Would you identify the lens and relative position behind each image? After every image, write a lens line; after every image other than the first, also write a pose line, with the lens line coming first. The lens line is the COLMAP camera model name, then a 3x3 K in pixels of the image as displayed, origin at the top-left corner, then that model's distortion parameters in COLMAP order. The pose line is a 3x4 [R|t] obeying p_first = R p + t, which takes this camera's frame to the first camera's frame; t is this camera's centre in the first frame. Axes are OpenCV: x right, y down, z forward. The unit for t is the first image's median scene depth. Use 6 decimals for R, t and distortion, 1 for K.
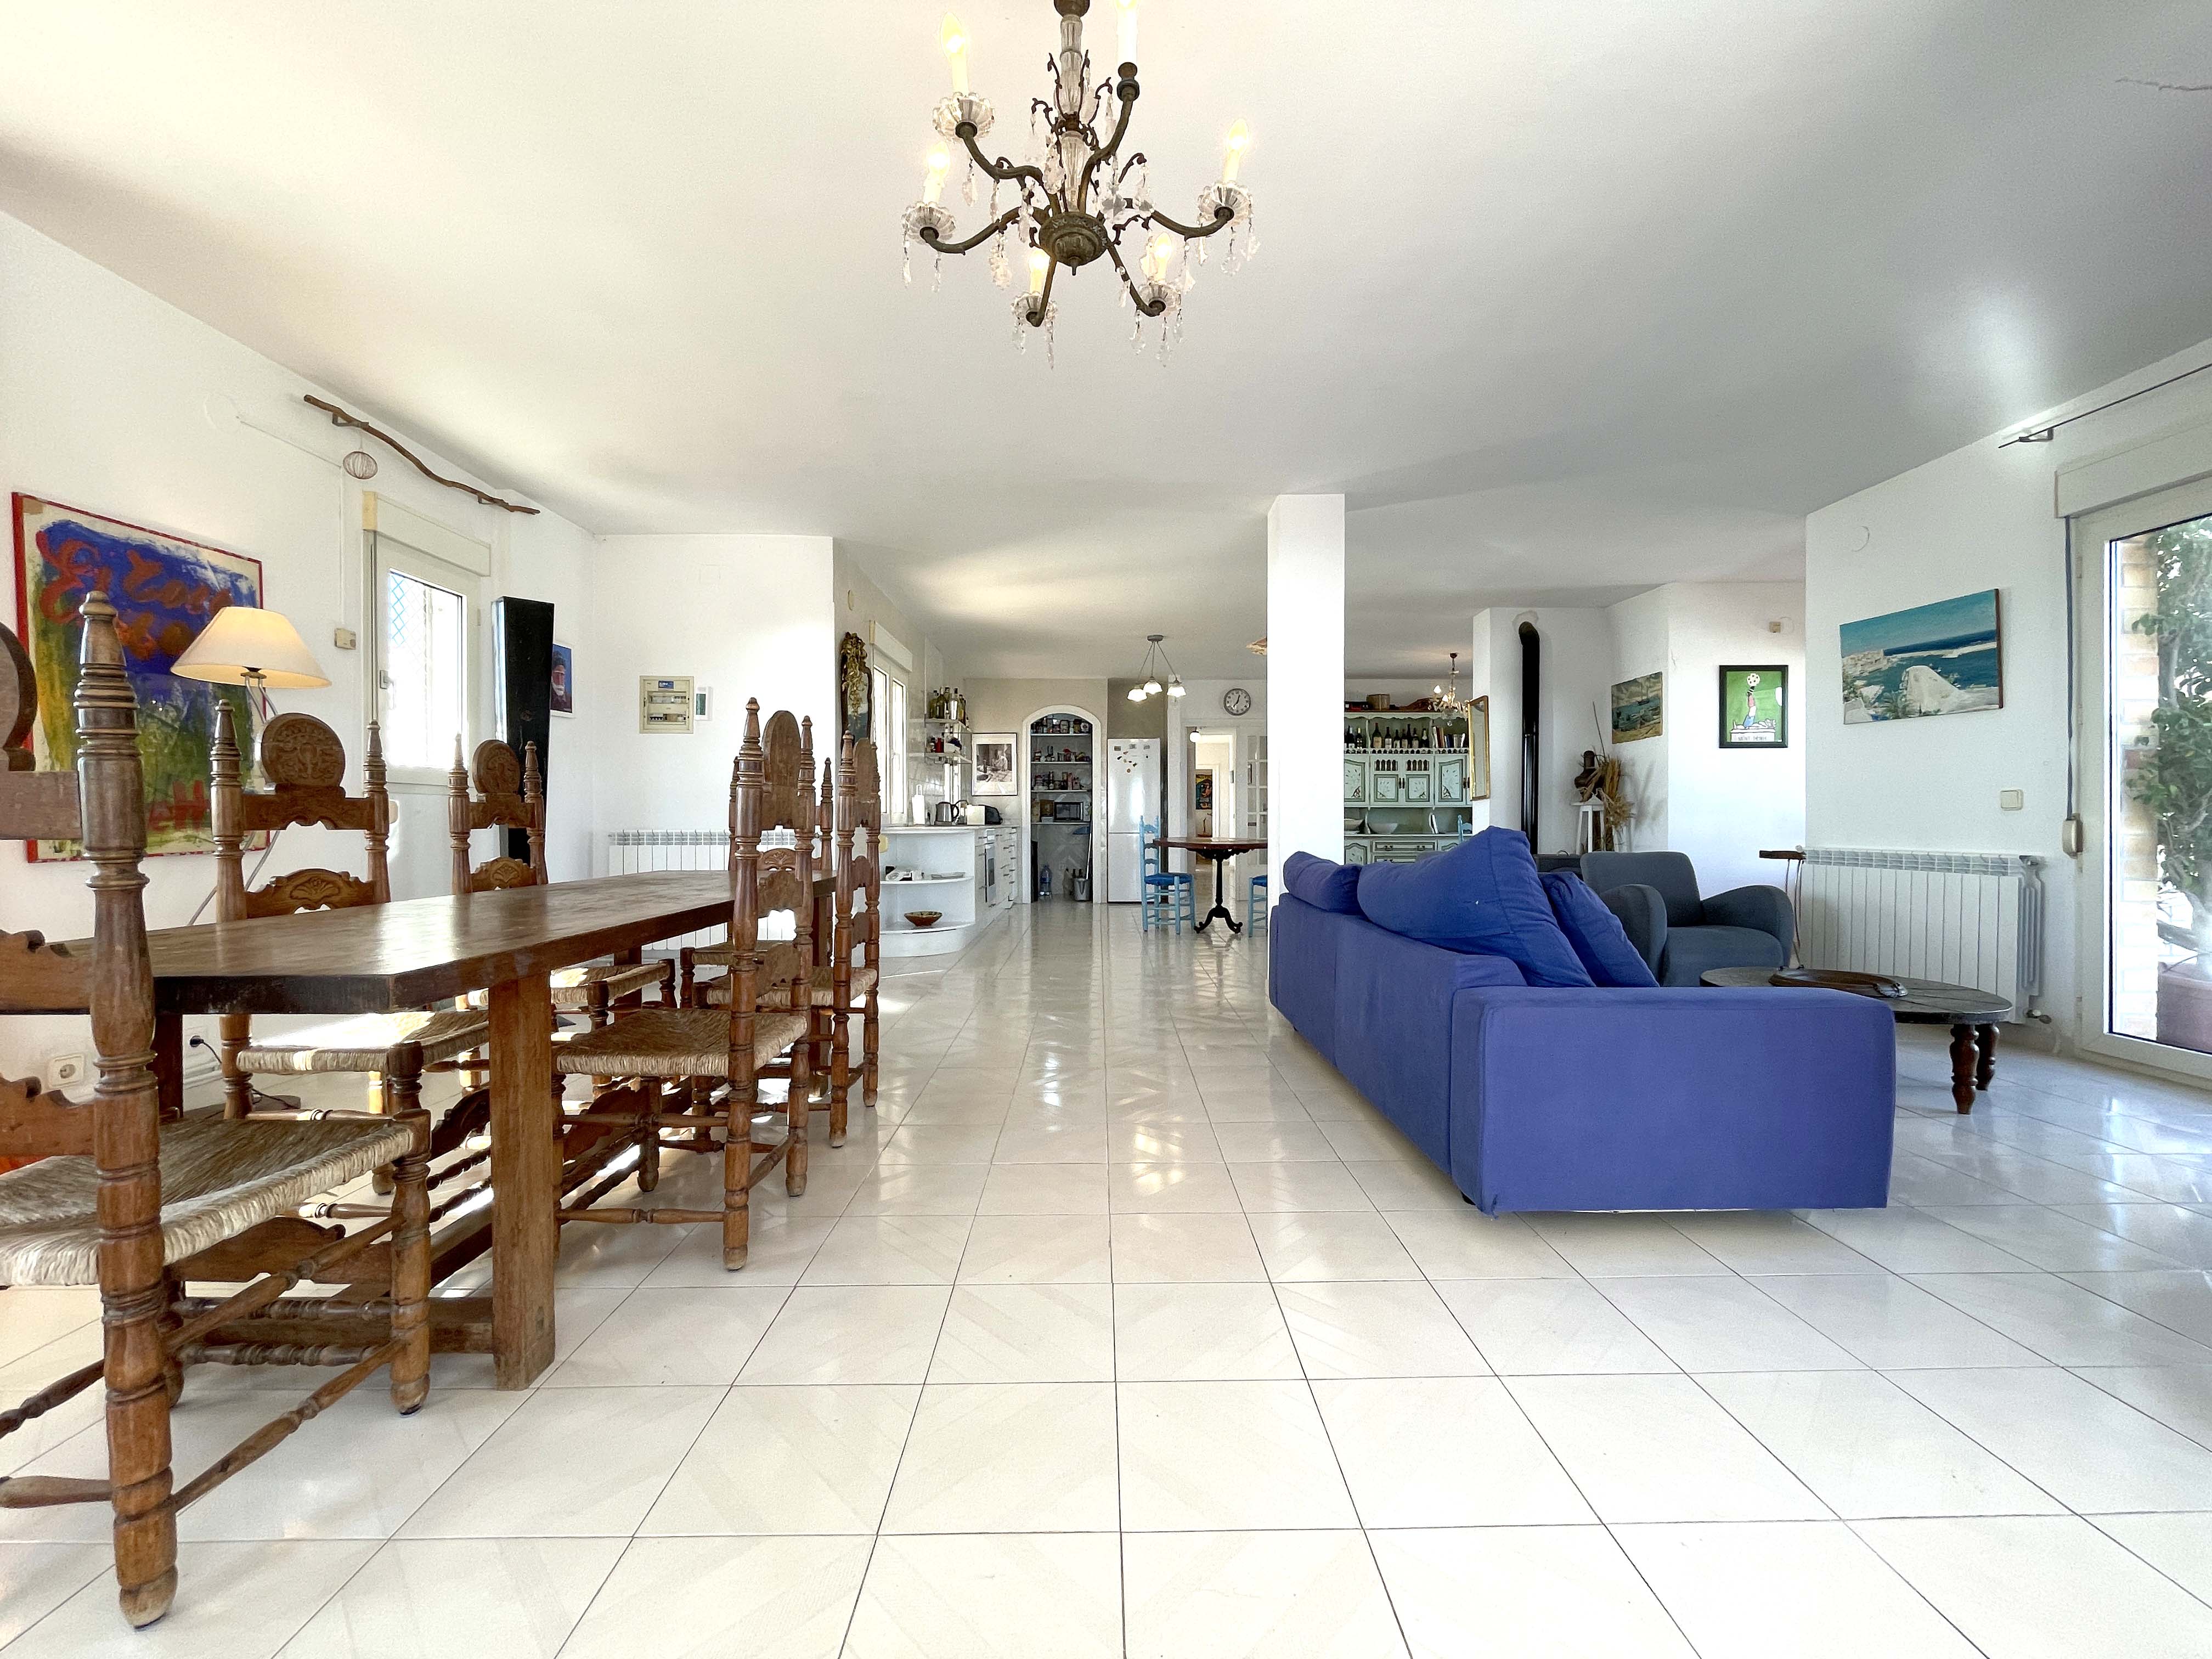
lens RADIAL K [[900.3, 0, 1110.1], [0, 900.3, 829.0], [0, 0, 1]] dist [-0.002017, -0.001100]
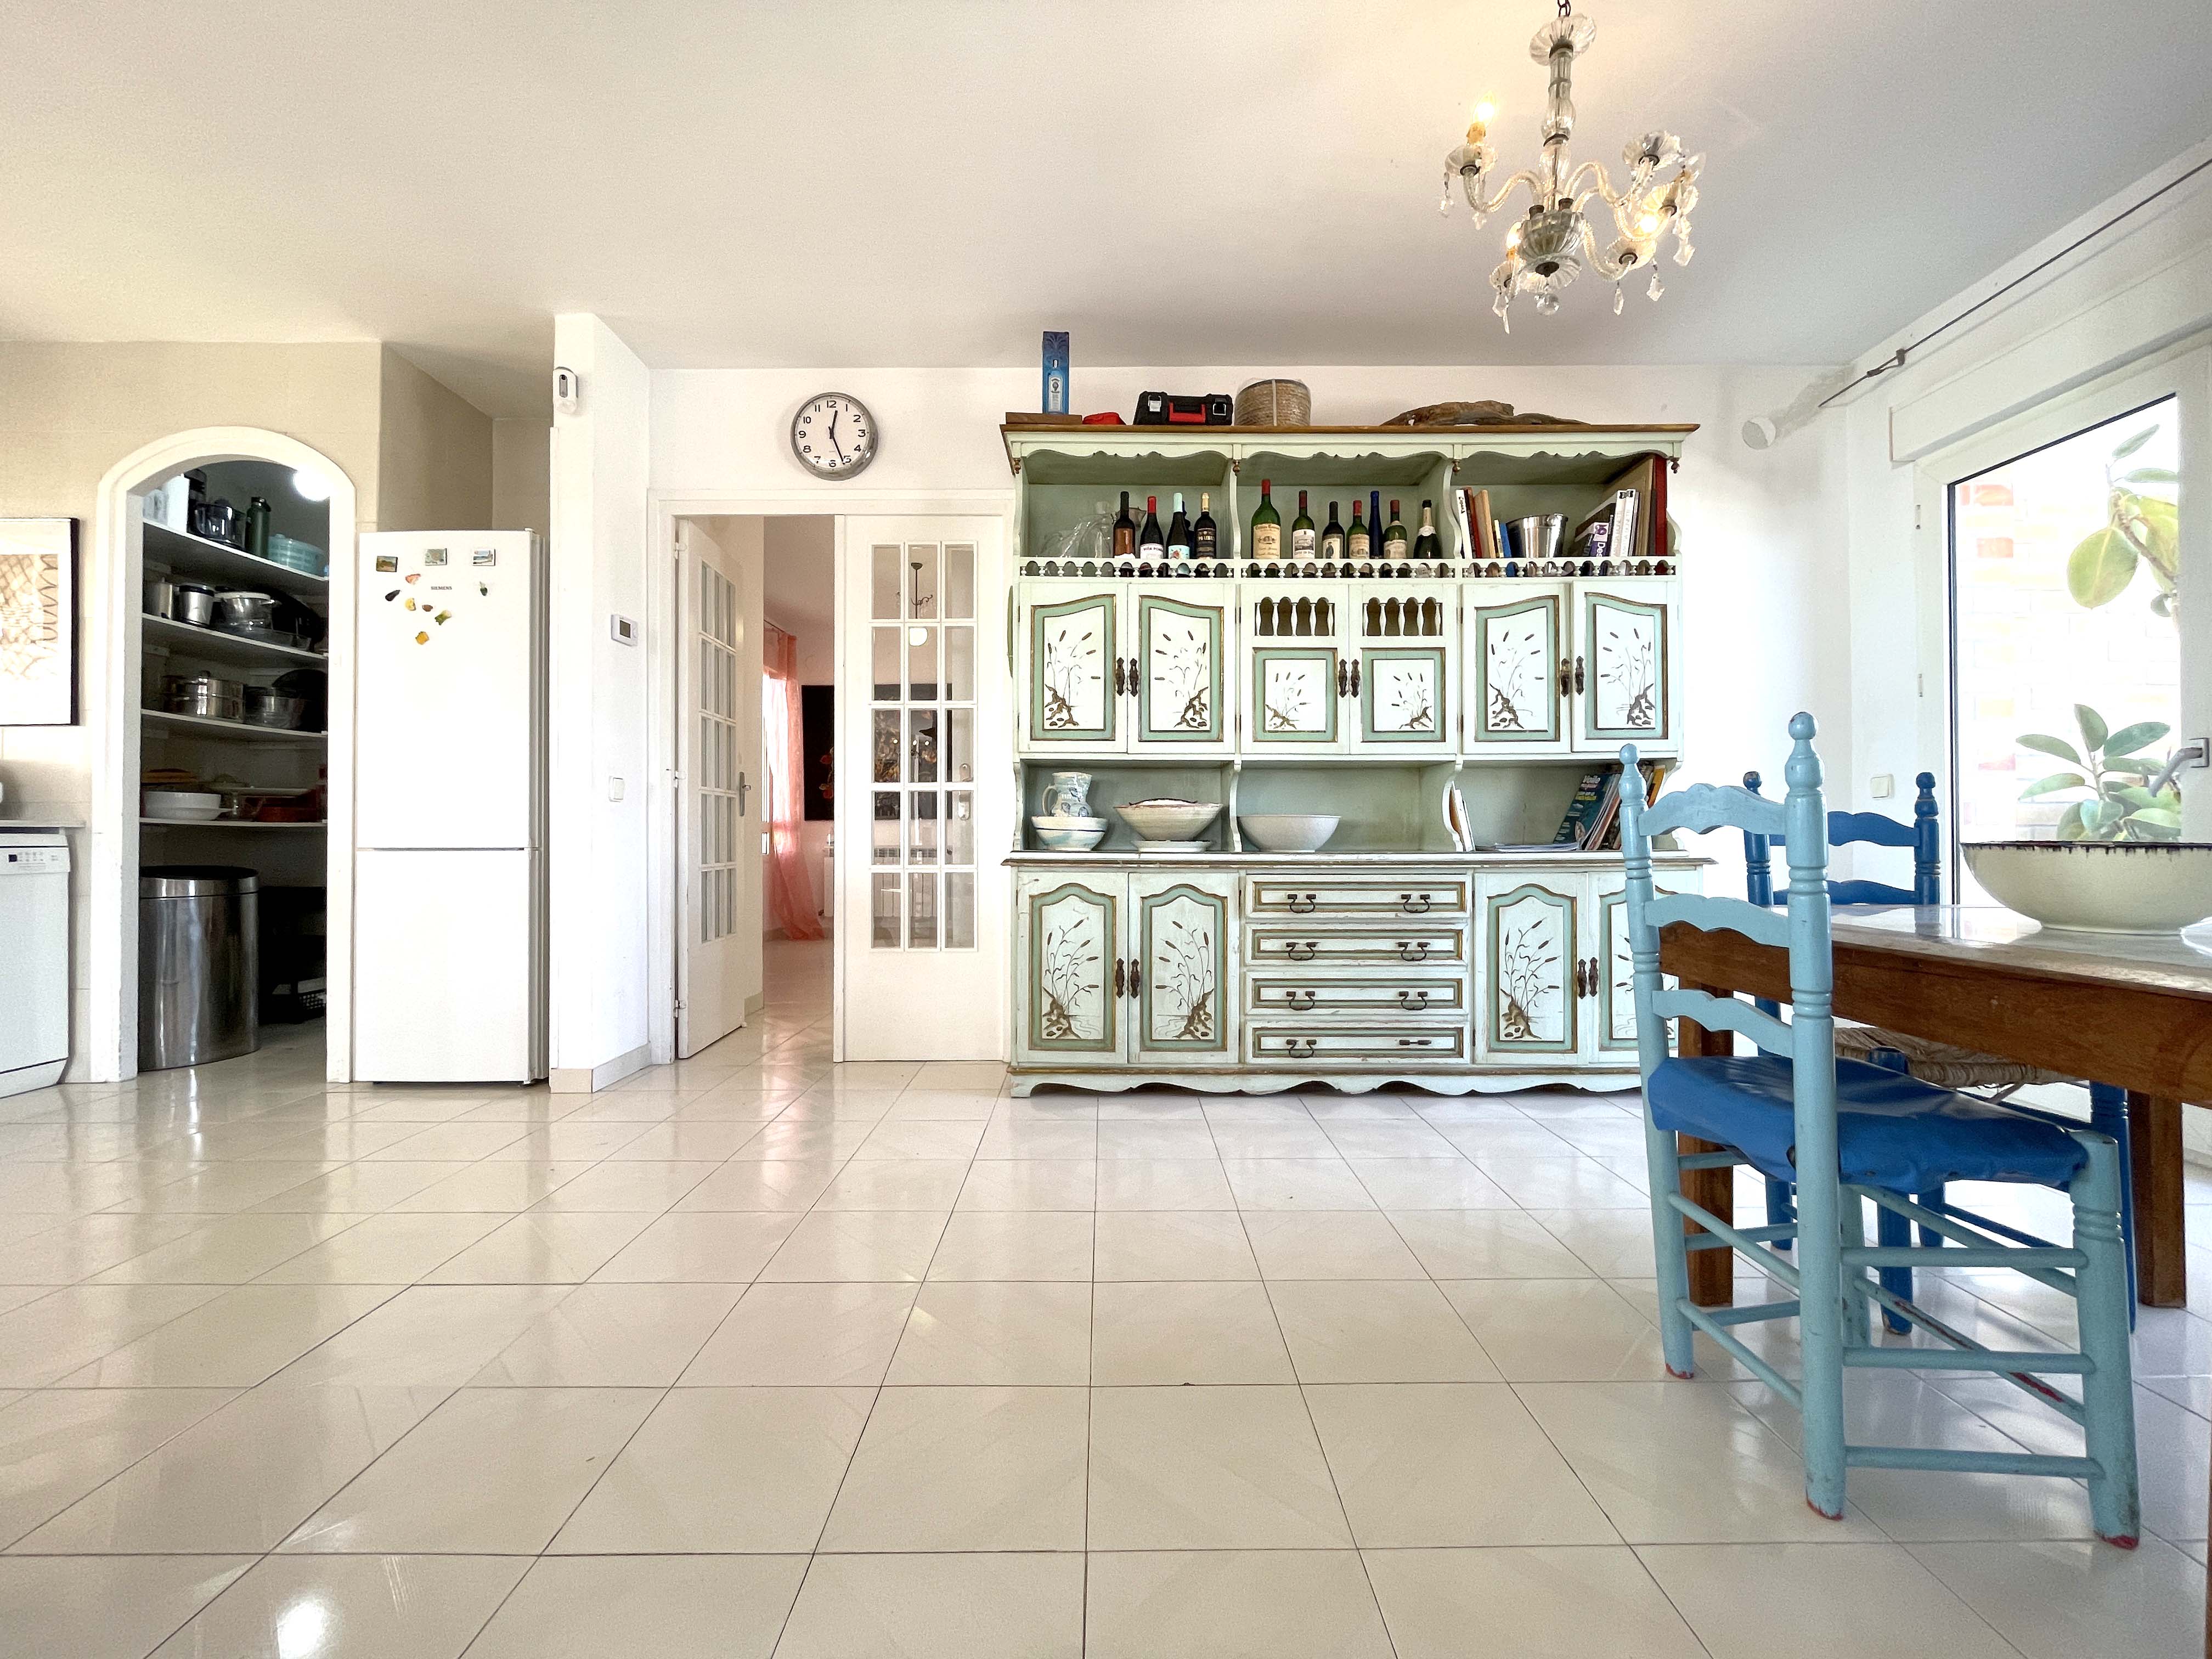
lens RADIAL K [[876.1, 0, 1103.9], [0, 876.1, 830.2], [0, 0, 1]] dist [0.001682, 0.000014]
pose [[0.999993, 0.000055, -0.003705, 0.520016], [-0.000102, 0.999918, -0.012790, 0.003898], [0.003704, 0.012791, 0.999911, 1.516540]]
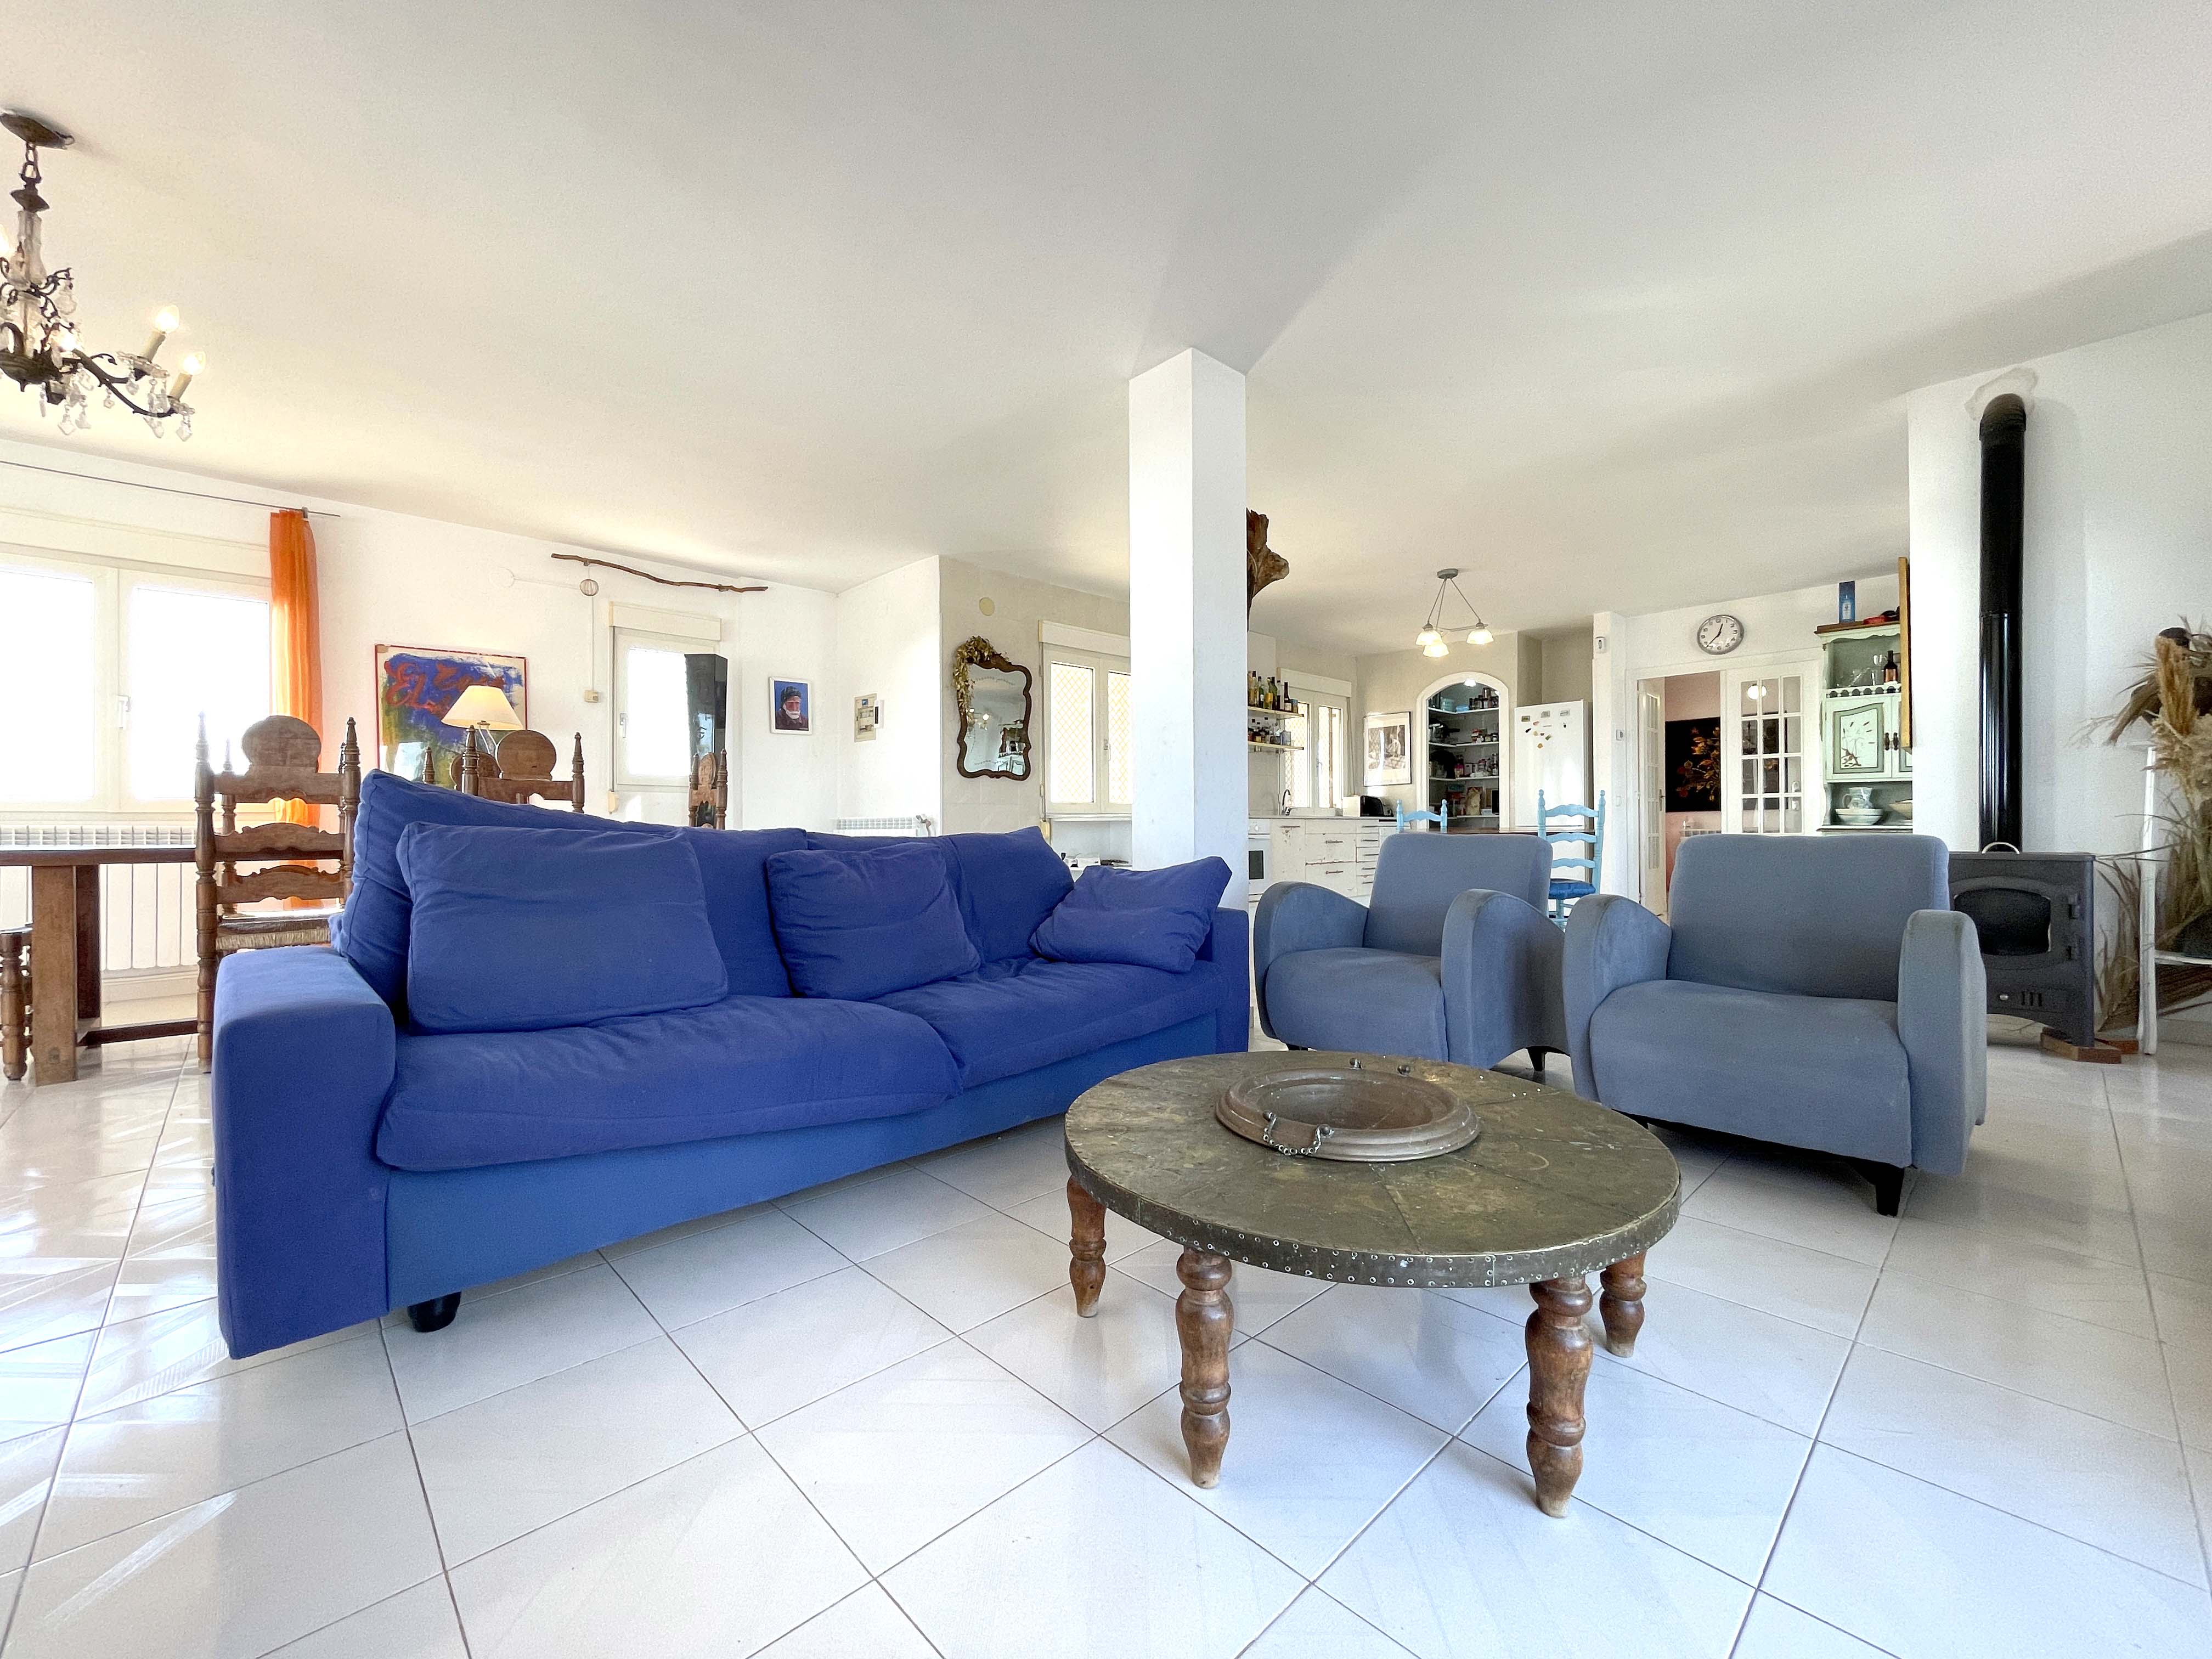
lens RADIAL K [[900.3, 0, 1106.4], [0, 900.3, 827.3], [0, 0, 1]] dist [-0.002017, -0.001100]
pose [[0.682001, -0.005181, -0.731333, 0.706556], [-0.001726, 0.999961, -0.008694, 0.027306], [0.731349, 0.007192, 0.681966, 0.418980]]
